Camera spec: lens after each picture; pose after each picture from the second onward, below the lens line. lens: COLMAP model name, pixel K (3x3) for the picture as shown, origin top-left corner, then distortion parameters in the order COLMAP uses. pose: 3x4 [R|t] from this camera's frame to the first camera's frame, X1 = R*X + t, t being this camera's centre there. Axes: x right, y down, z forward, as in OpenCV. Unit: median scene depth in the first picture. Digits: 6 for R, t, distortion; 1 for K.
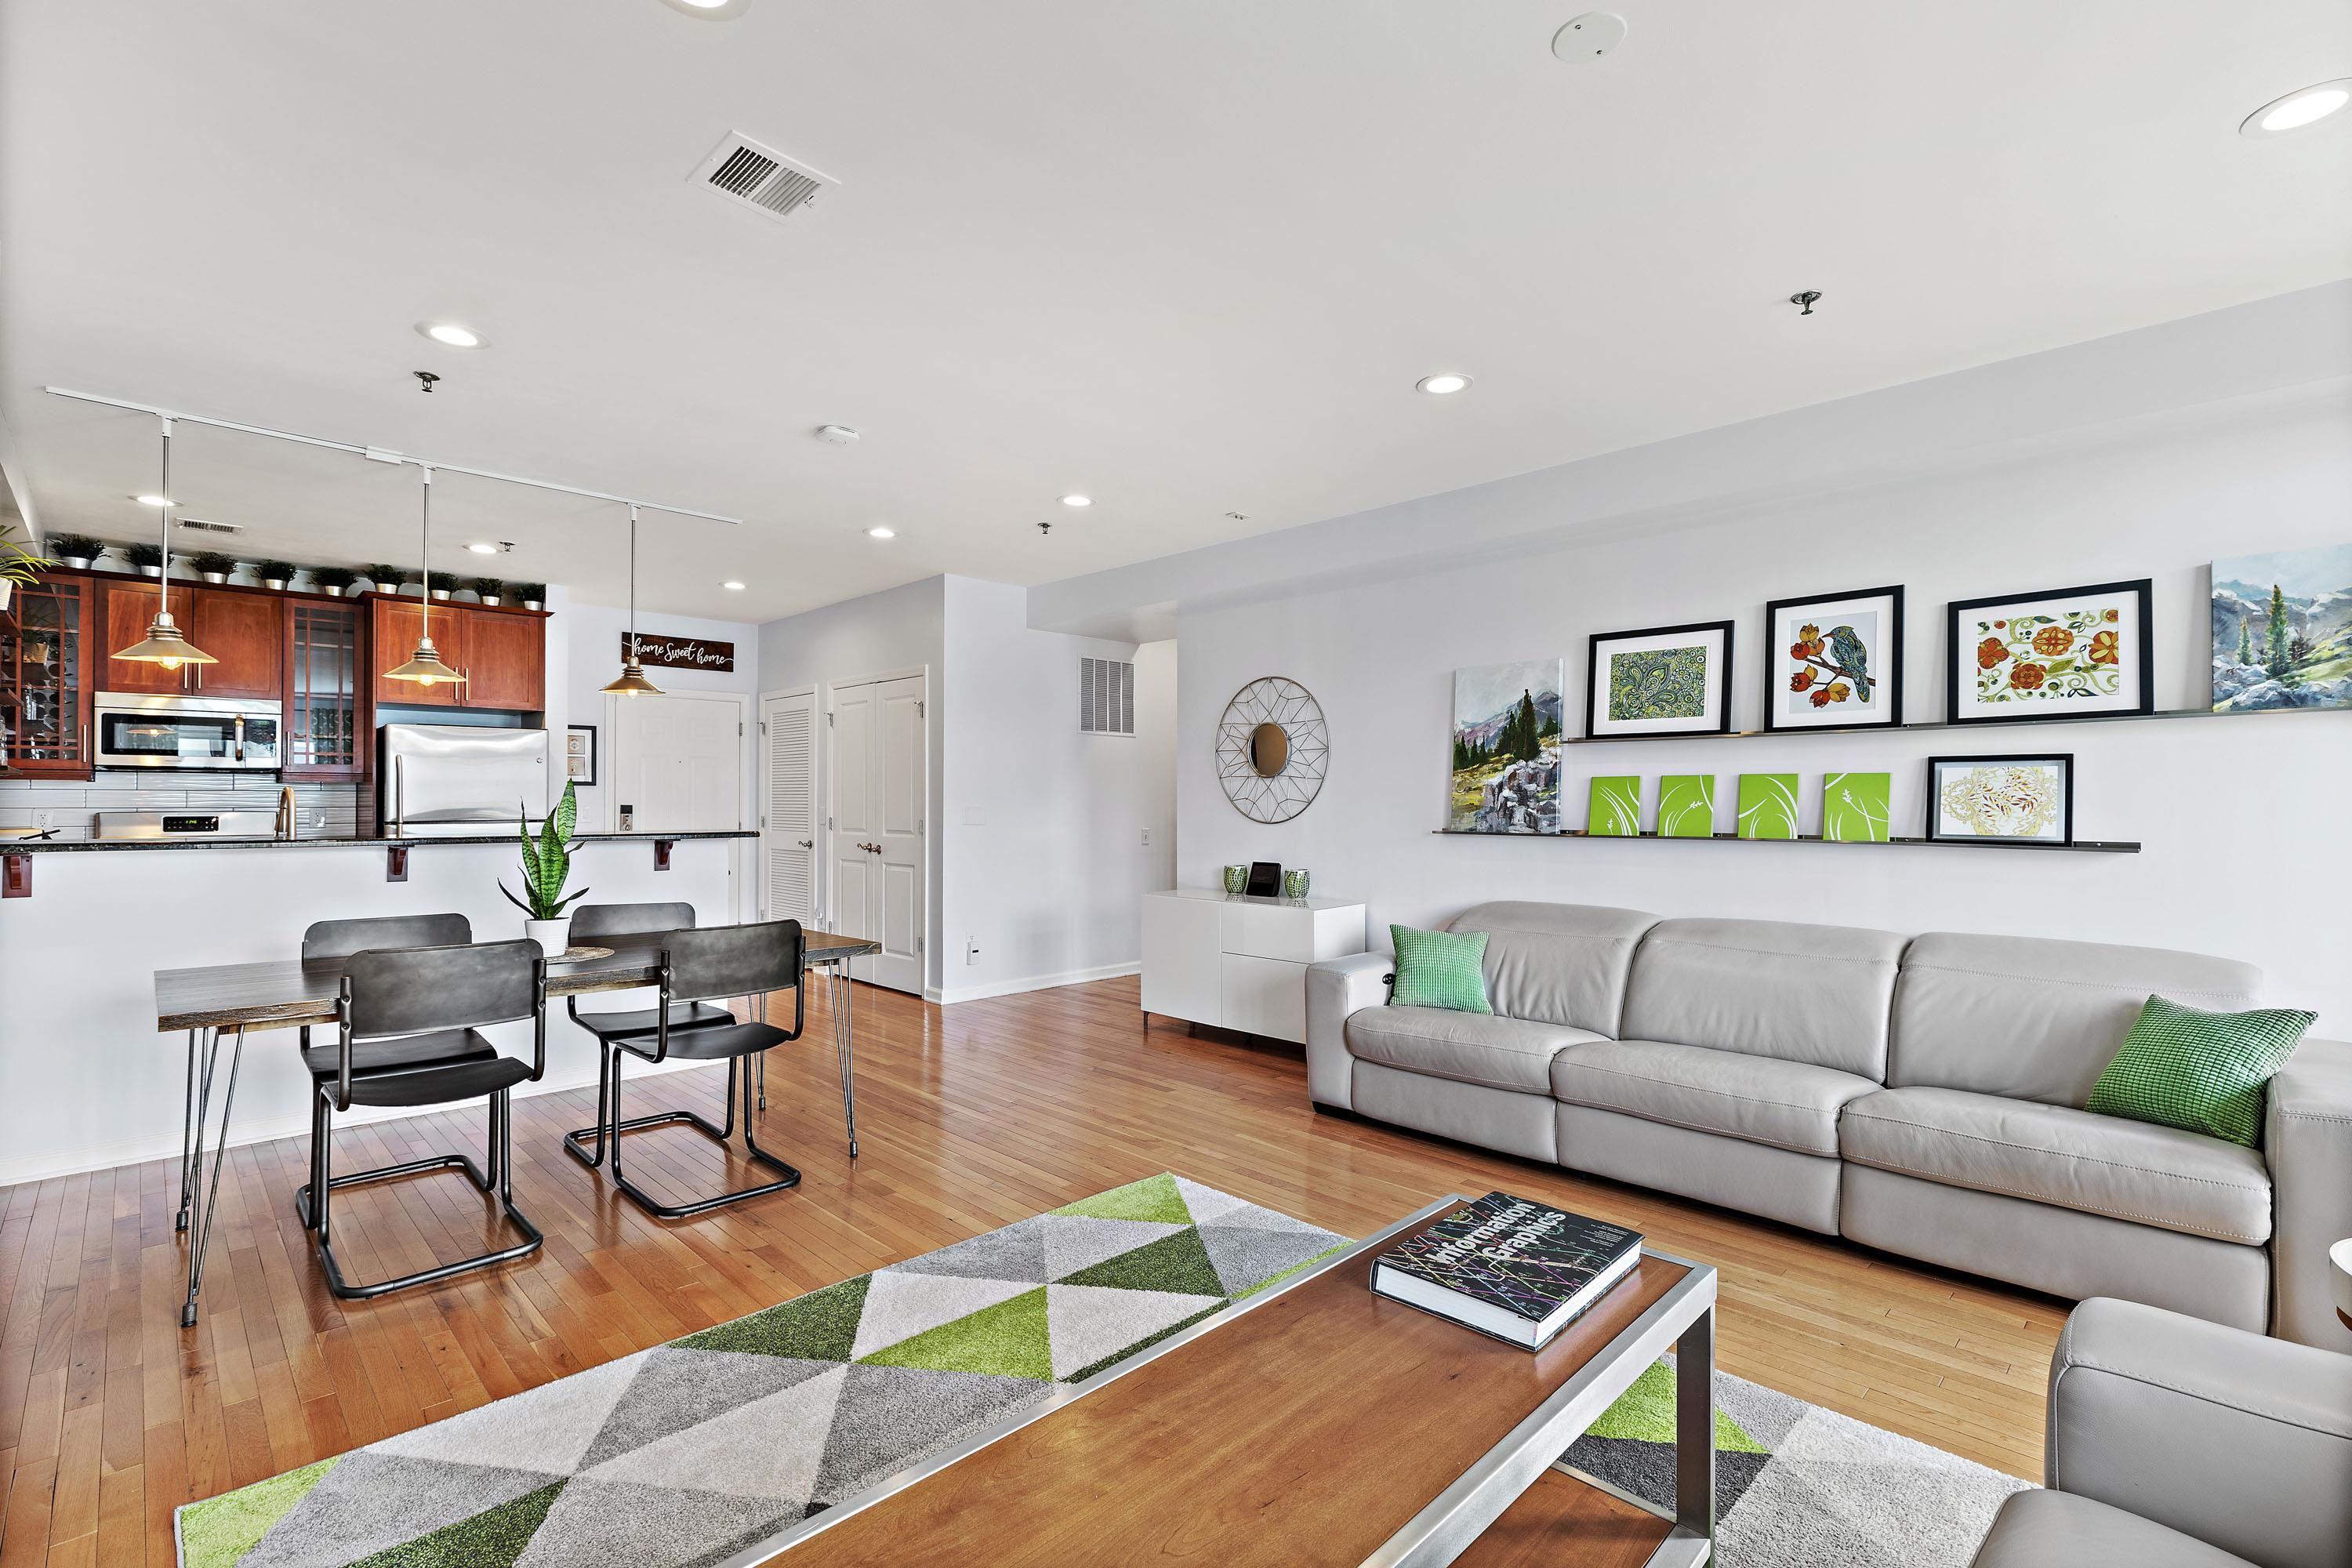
lens RADIAL K [[1056.1, 0, 1180.8], [0, 1056.1, 791.2], [0, 0, 1]] dist [0.000227, 0.001084]
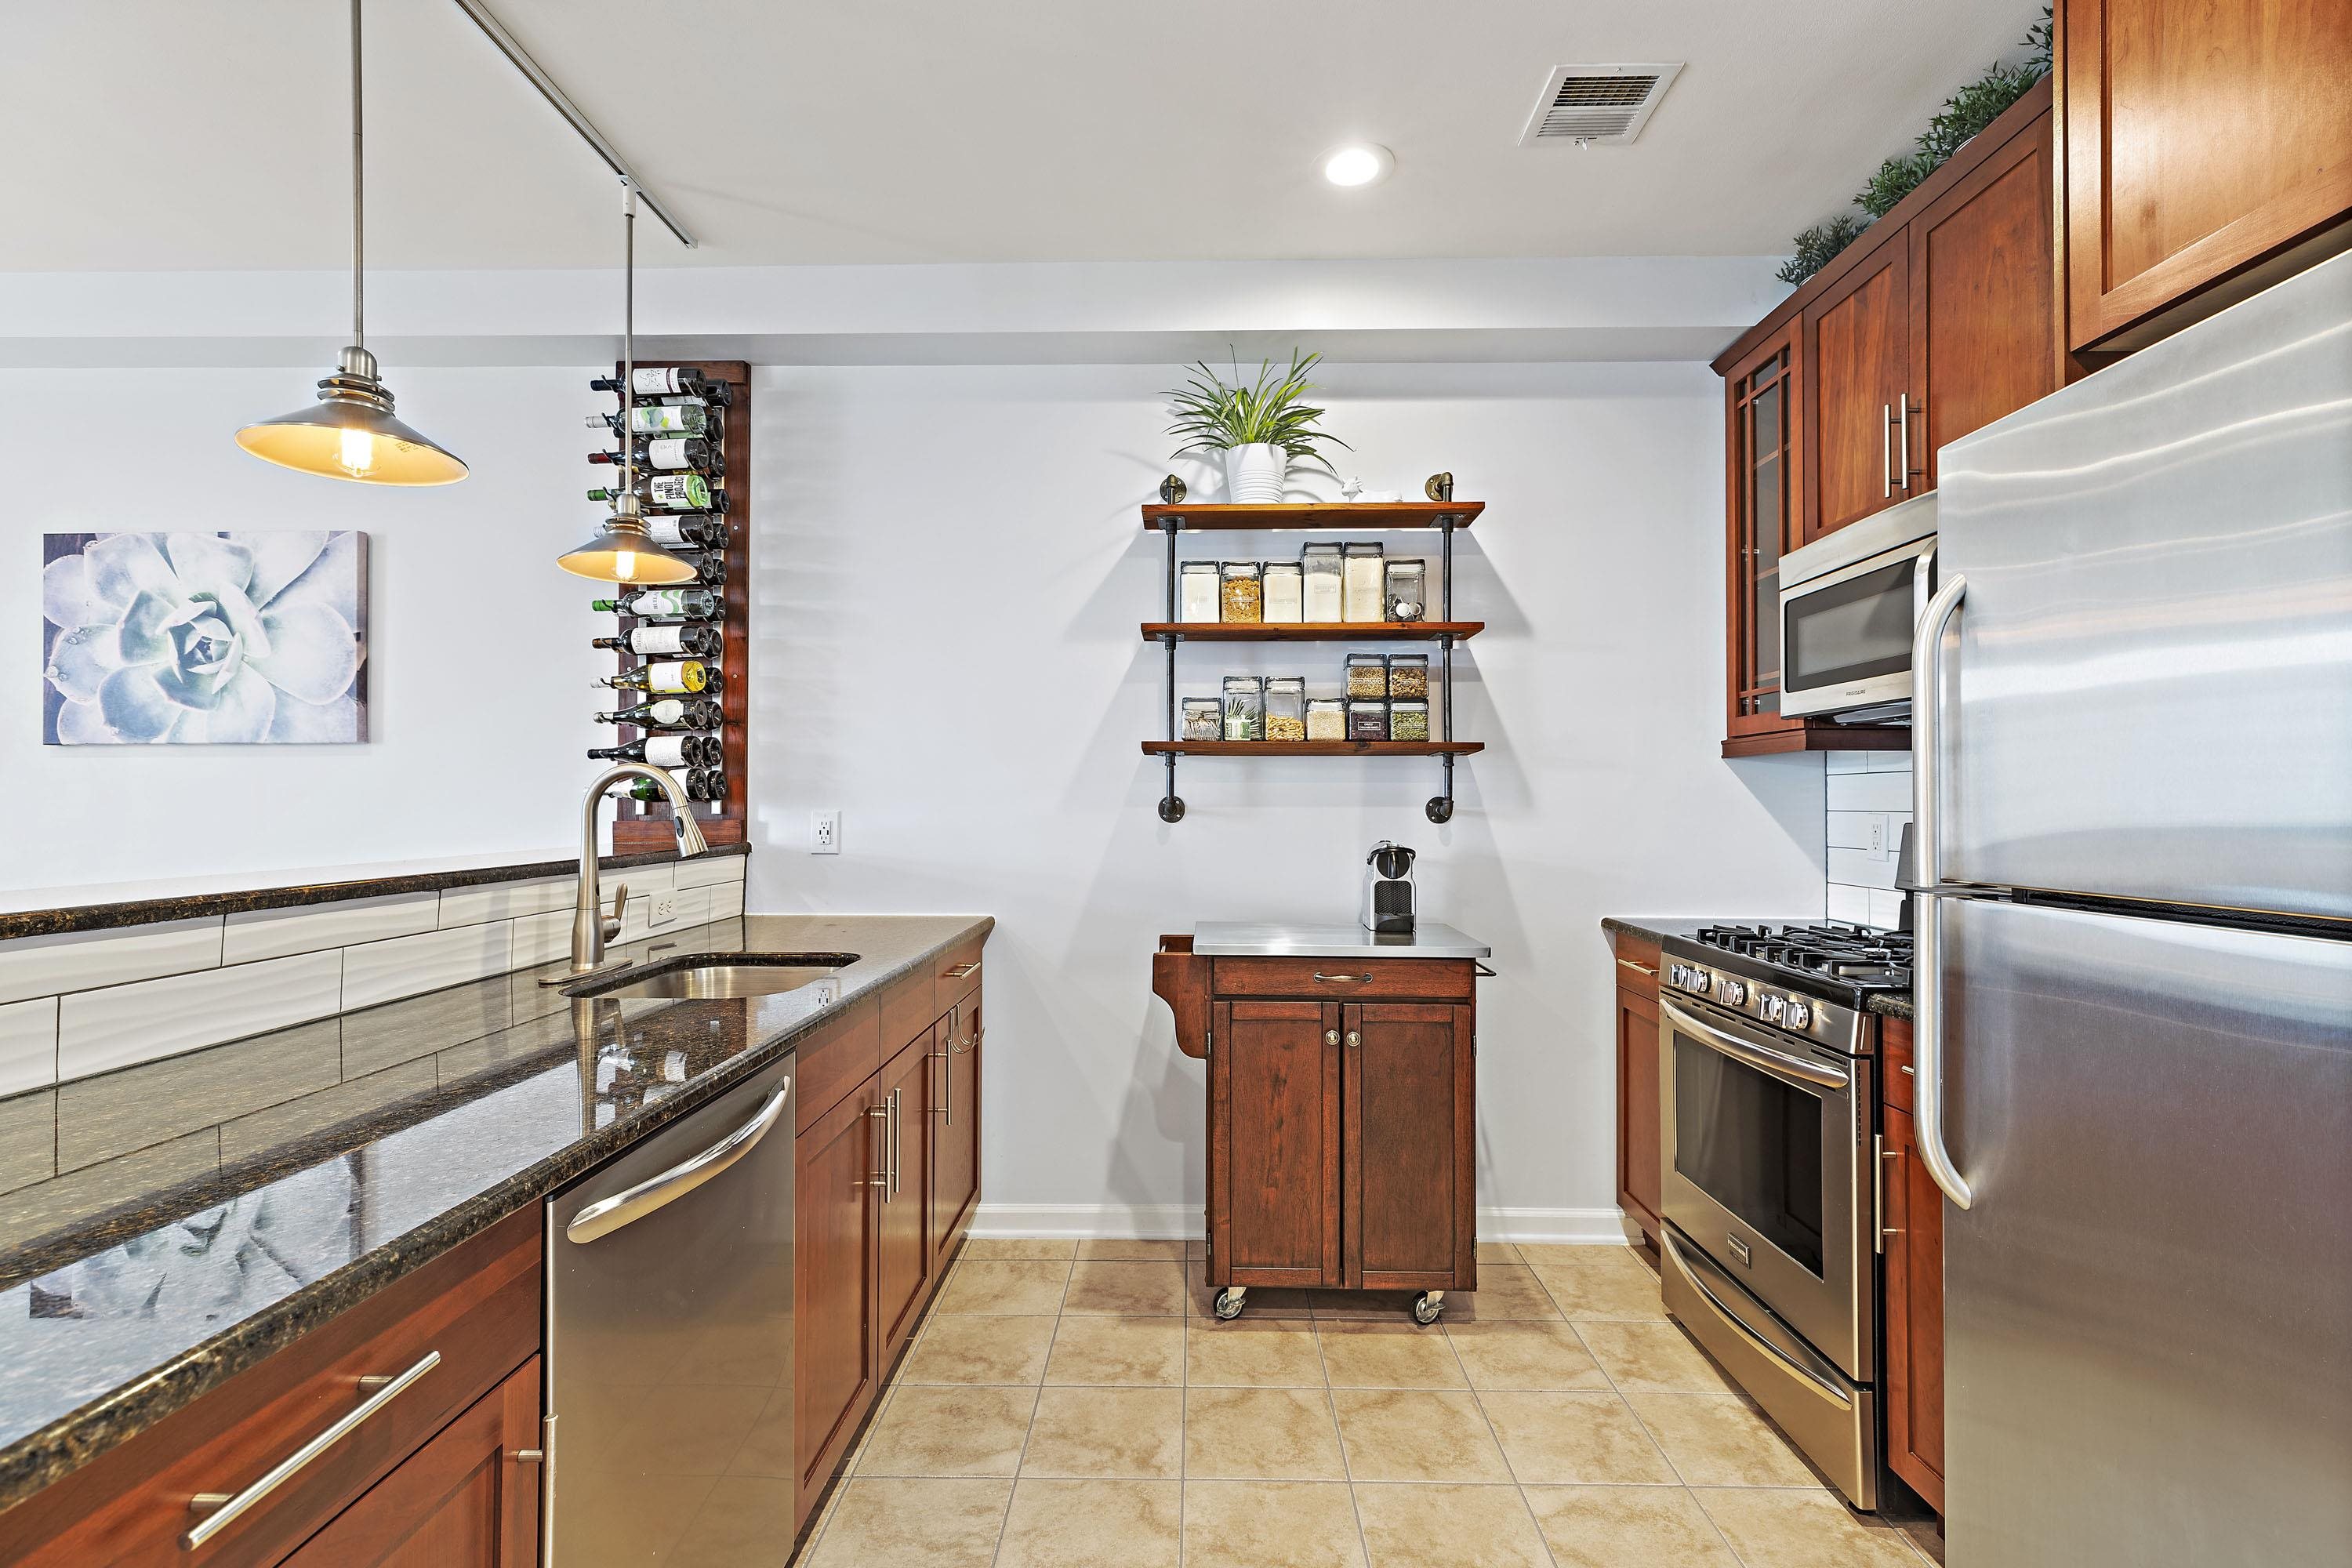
lens RADIAL K [[1056.1, 0, 1177.0], [0, 1056.1, 784.9], [0, 0, 1]] dist [0.000227, 0.001084]
pose [[-0.715139, -0.011625, -0.698886, -0.715215], [0.007462, 0.999678, -0.024264, 0.018732], [0.698942, -0.022567, -0.714822, 1.575219]]
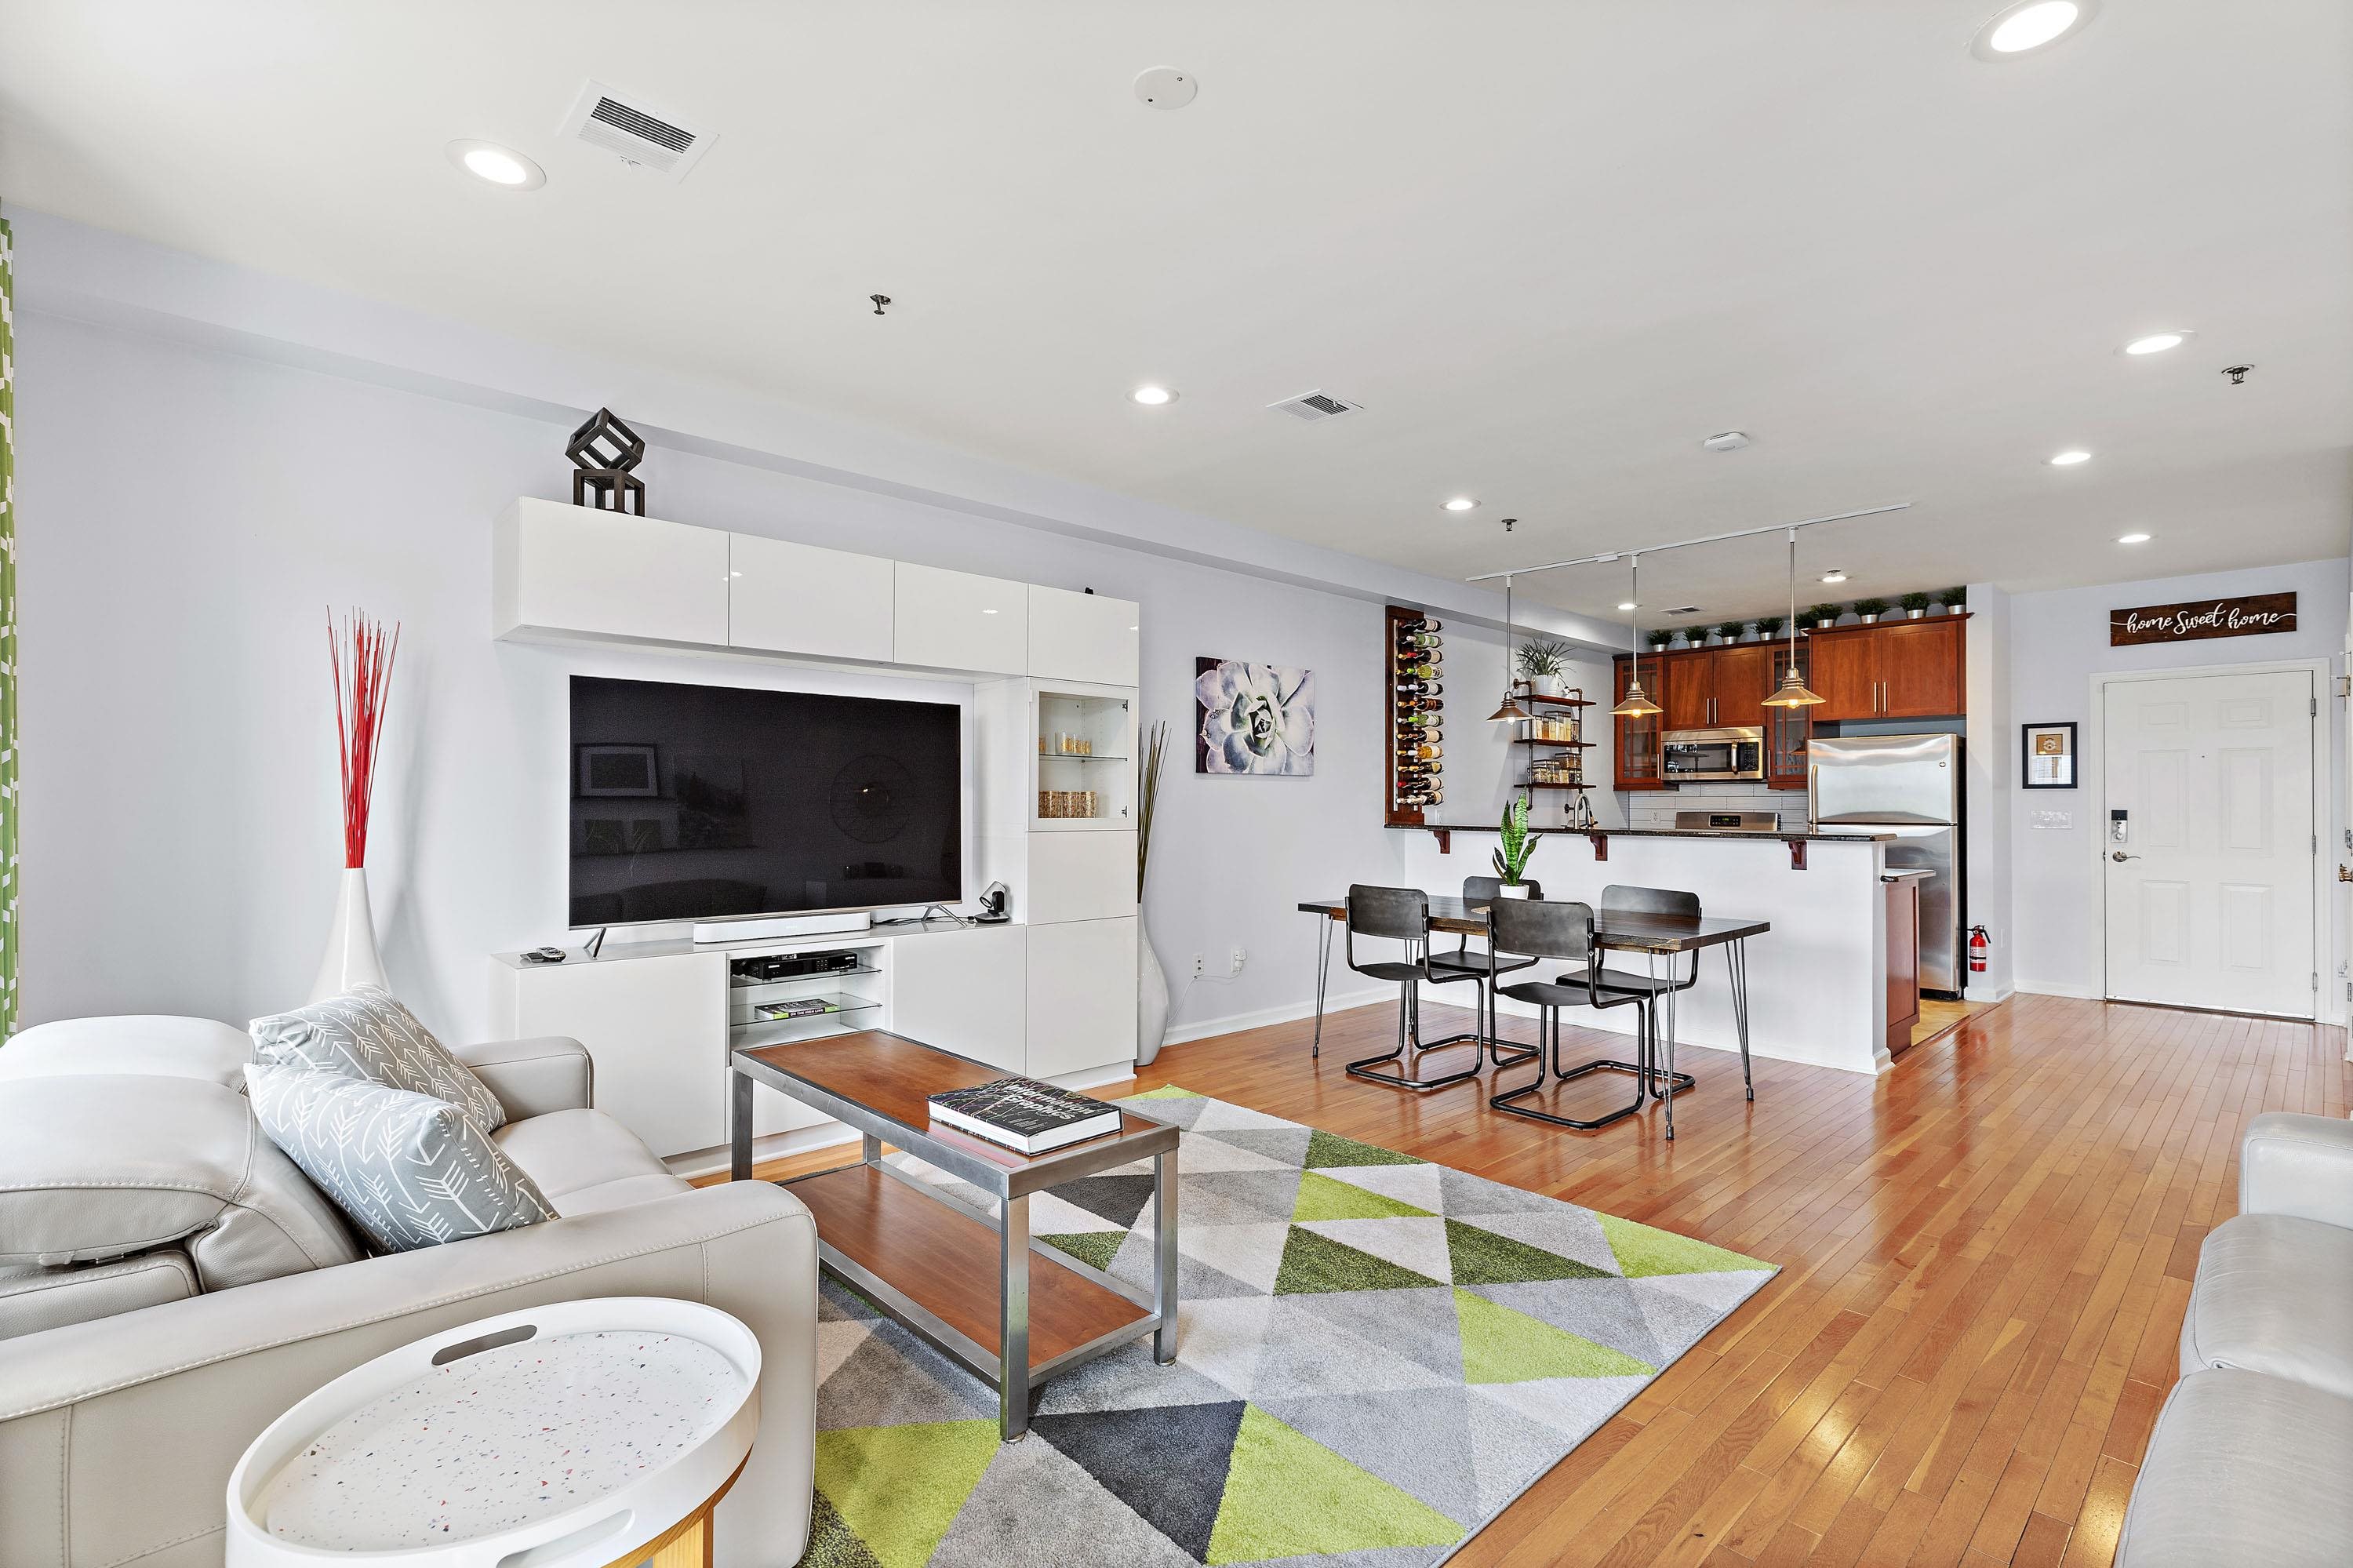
lens RADIAL K [[1056.6, 0, 1176.0], [0, 1056.6, 798.1], [0, 0, 1]] dist [0.000227, 0.001084]
pose [[-0.037259, -0.005924, -0.999288, 0.699567], [0.006295, 0.999961, -0.006163, 0.007428], [0.999286, -0.006520, -0.037220, 0.500788]]
